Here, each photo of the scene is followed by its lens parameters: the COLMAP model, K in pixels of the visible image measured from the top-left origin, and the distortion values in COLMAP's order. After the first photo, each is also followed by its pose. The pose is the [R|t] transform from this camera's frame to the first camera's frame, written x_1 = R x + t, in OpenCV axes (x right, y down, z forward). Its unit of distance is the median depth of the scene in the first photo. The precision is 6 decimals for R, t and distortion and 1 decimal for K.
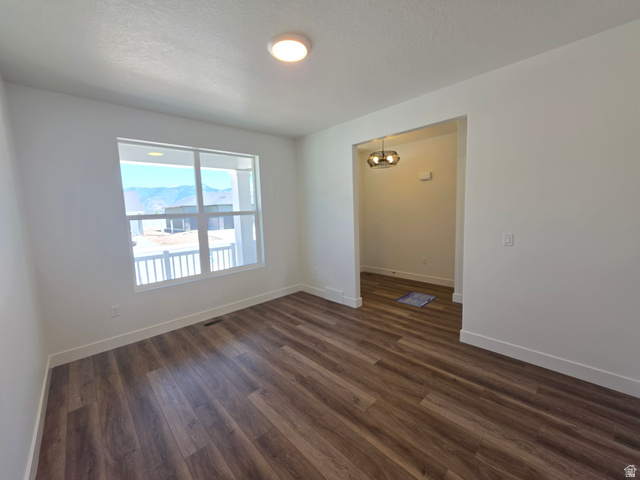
lens RADIAL K [[257.1, 0, 318.9], [0, 257.1, 238.4], [0, 0, 1]] dist [-0.002831, -0.000112]
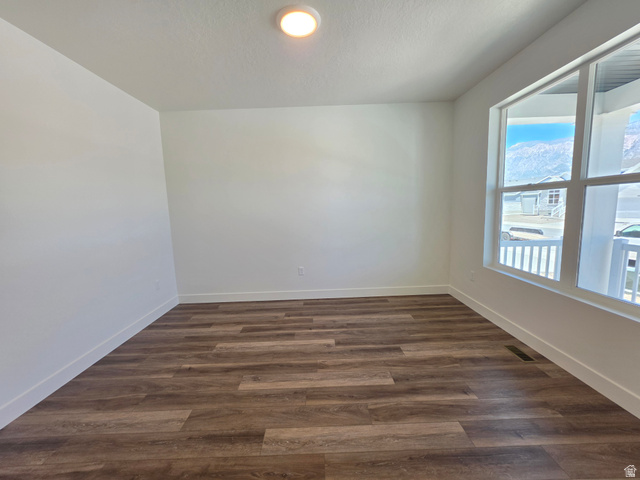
lens RADIAL K [[257.1, 0, 318.9], [0, 257.1, 238.4], [0, 0, 1]] dist [-0.002831, -0.000112]
pose [[-0.675876, 0.148227, -0.721956, 0.568585], [-0.025270, 0.974330, 0.223701, -0.138383], [0.736582, 0.169438, -0.654781, 1.580046]]
